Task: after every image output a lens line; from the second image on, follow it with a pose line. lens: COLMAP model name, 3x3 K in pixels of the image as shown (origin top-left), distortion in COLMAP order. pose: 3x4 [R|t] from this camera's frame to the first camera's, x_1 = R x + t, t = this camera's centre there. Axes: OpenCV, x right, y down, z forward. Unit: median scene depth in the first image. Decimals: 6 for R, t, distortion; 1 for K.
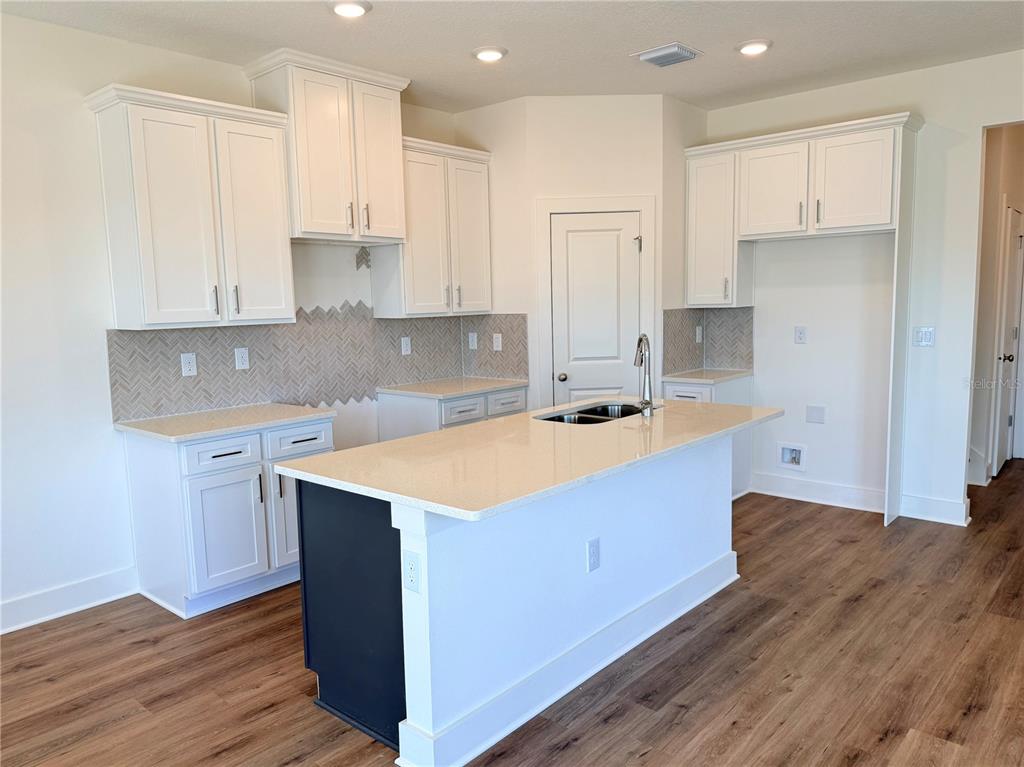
lens RADIAL K [[742.4, 0, 512.3], [0, 742.4, 386.8], [0, 0, 1]] dist [0.003893, -0.003817]
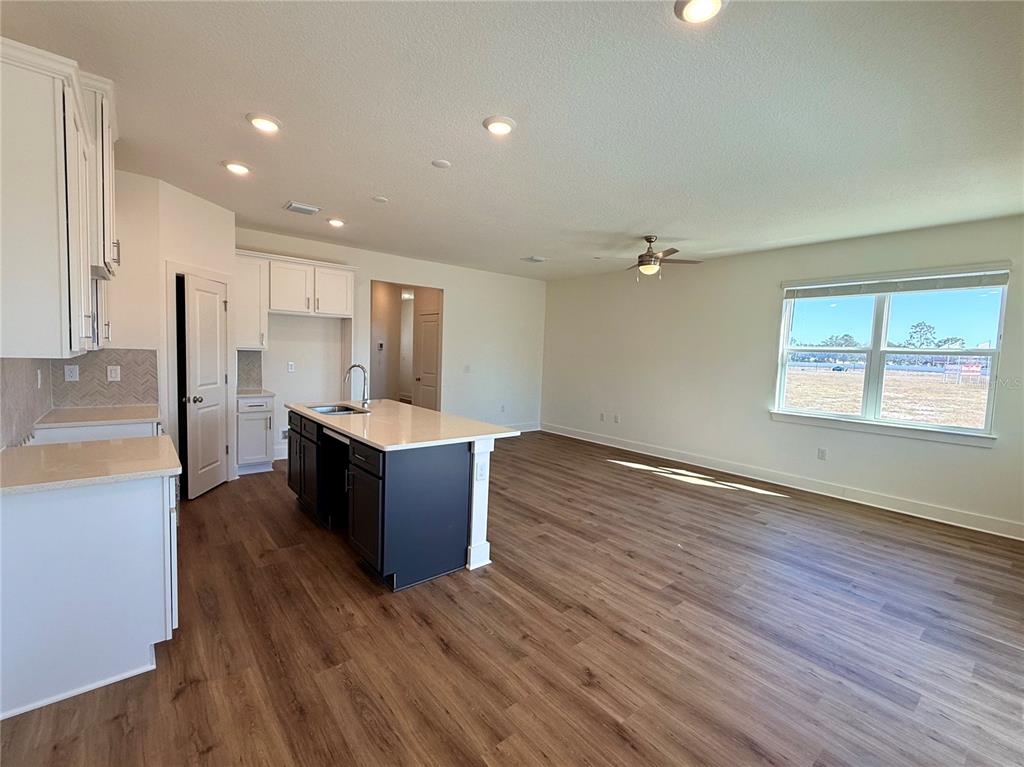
lens RADIAL K [[443.1, 0, 512.0], [0, 443.1, 382.5], [0, 0, 1]] dist [0.000068, 0.000003]
pose [[0.147508, -0.033544, 0.988492, -0.702344], [0.077010, 0.996780, 0.022334, -0.017182], [-0.986058, 0.072830, 0.149616, 0.346448]]
